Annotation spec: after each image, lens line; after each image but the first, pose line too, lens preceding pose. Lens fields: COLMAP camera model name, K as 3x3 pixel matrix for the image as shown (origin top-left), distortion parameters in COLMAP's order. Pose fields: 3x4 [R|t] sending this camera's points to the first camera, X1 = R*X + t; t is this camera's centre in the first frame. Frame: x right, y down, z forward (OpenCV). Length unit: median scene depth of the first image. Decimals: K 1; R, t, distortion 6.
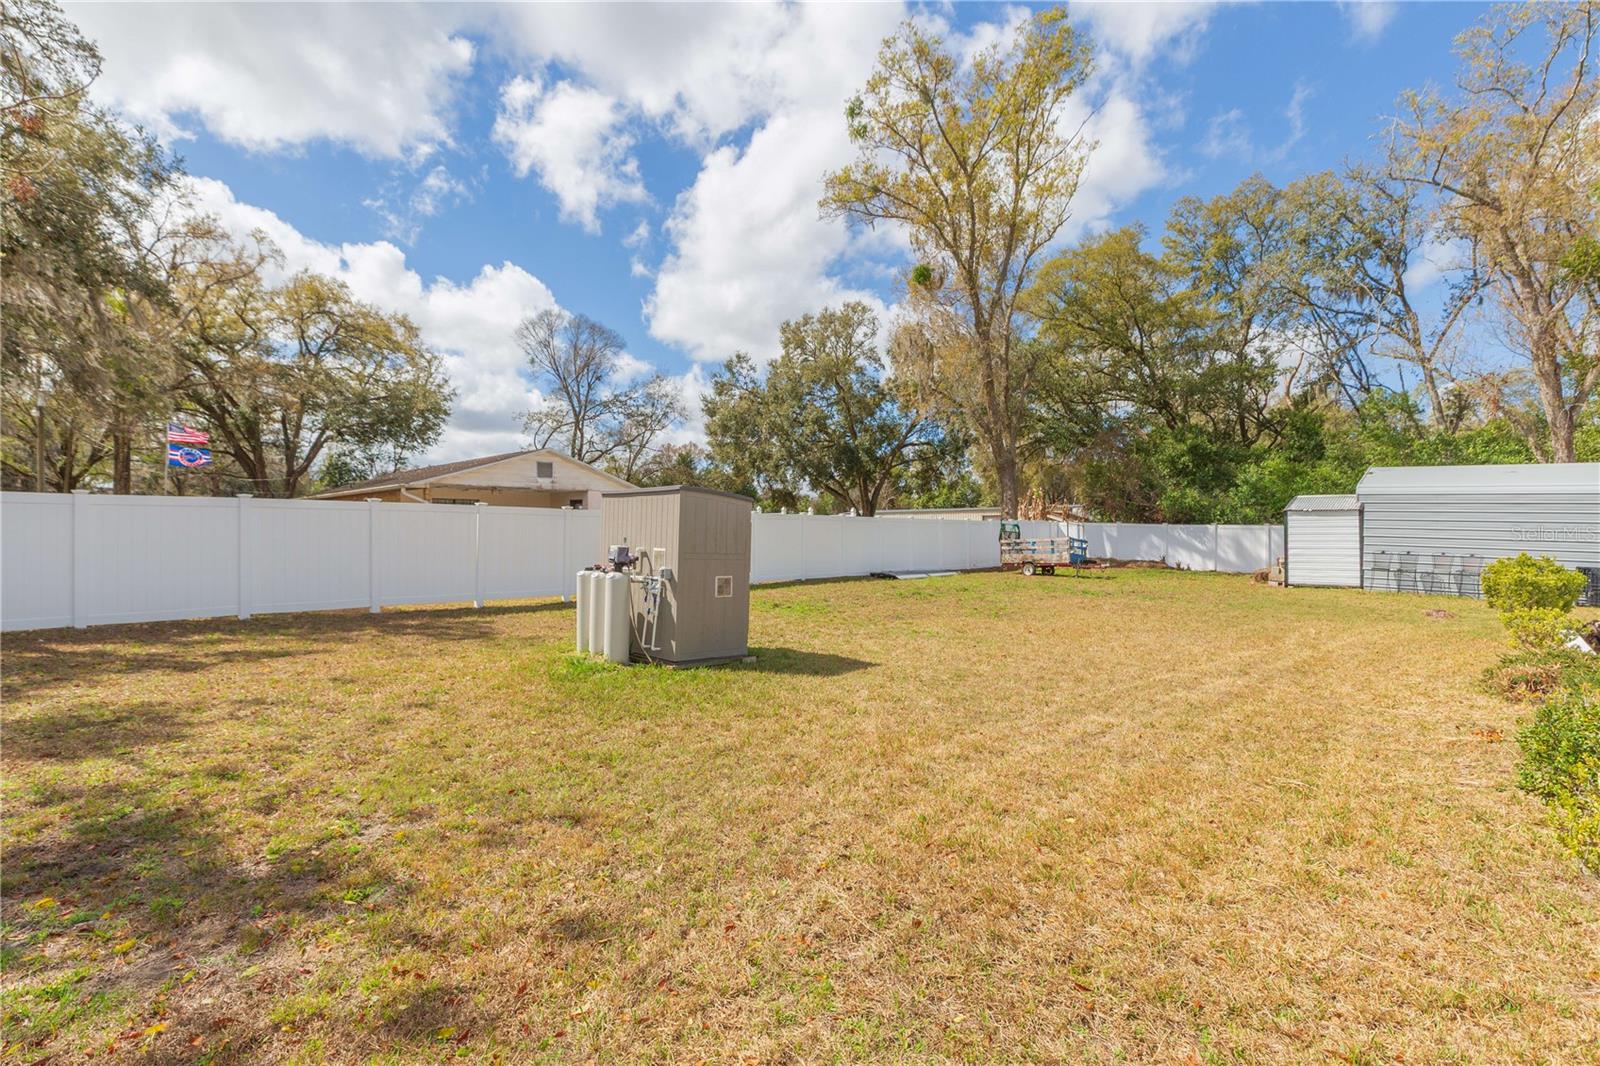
lens RADIAL K [[744.1, 0, 834.5], [0, 744.1, 515.0], [0, 0, 1]] dist [0.002501, 0.001039]
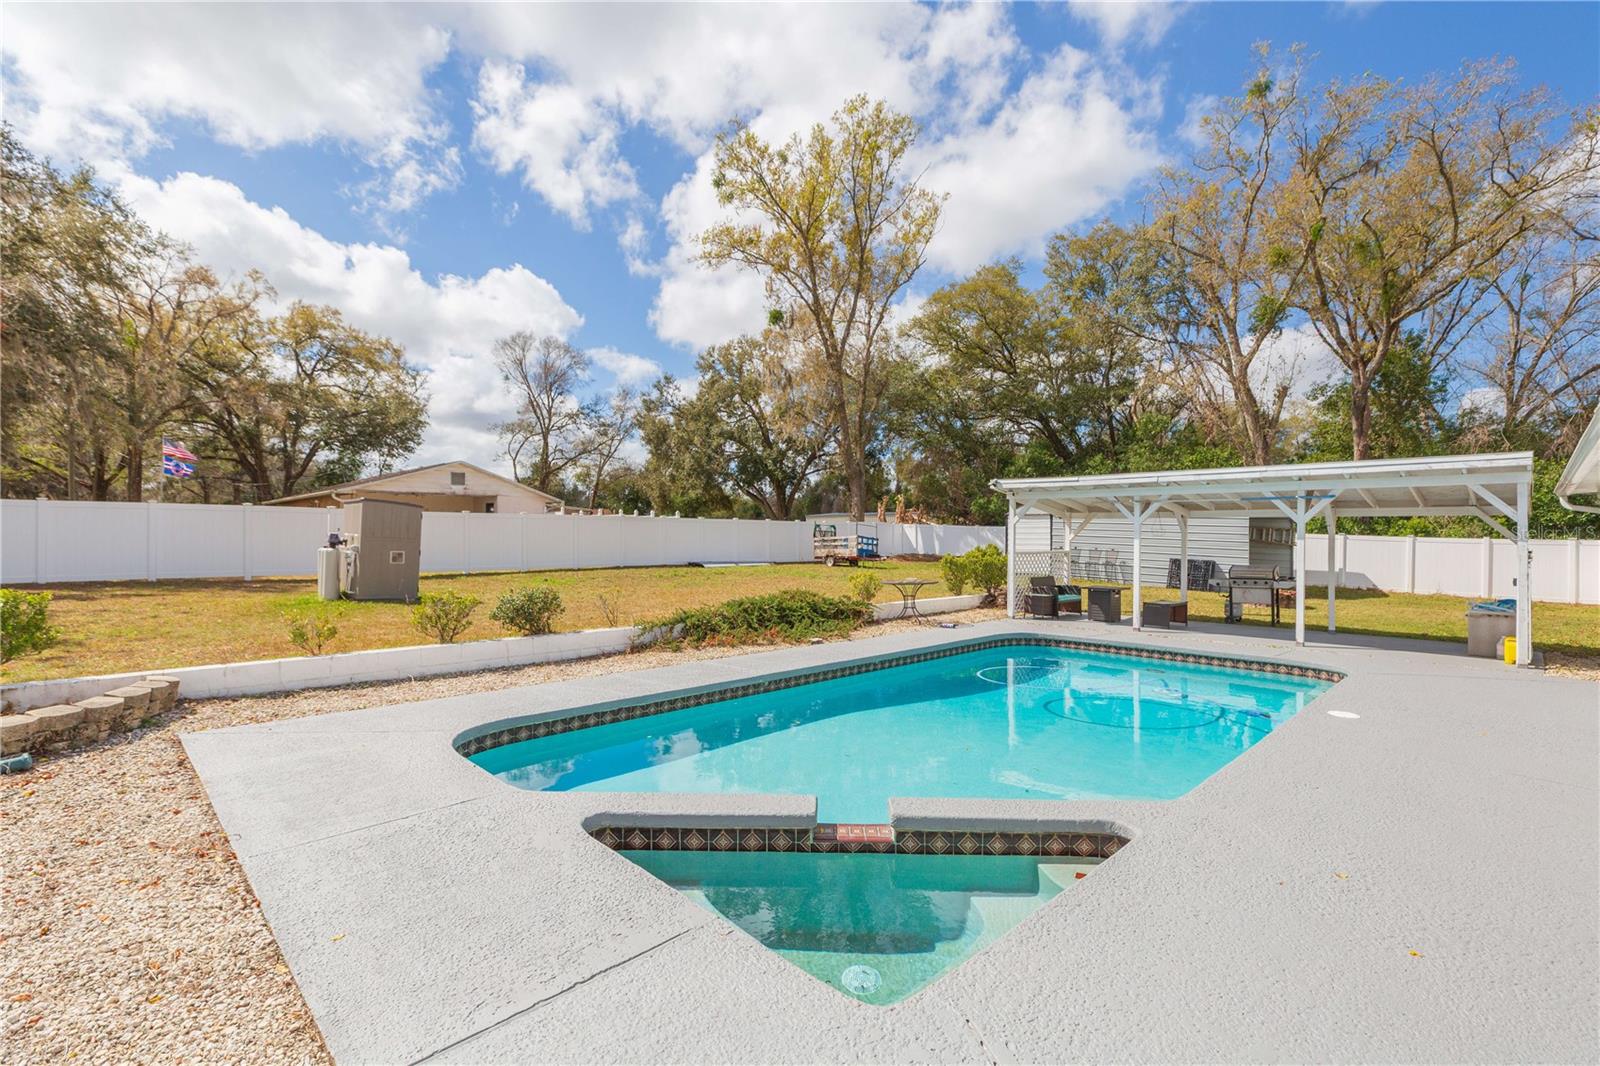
lens RADIAL K [[718.4, 0, 809.3], [0, 718.4, 514.4], [0, 0, 1]] dist [0.002921, -0.000333]
pose [[0.999500, 0.005038, -0.031212, 0.122772], [-0.005174, 0.999977, -0.004271, 0.000154], [0.031190, 0.004430, 0.999504, -0.089110]]
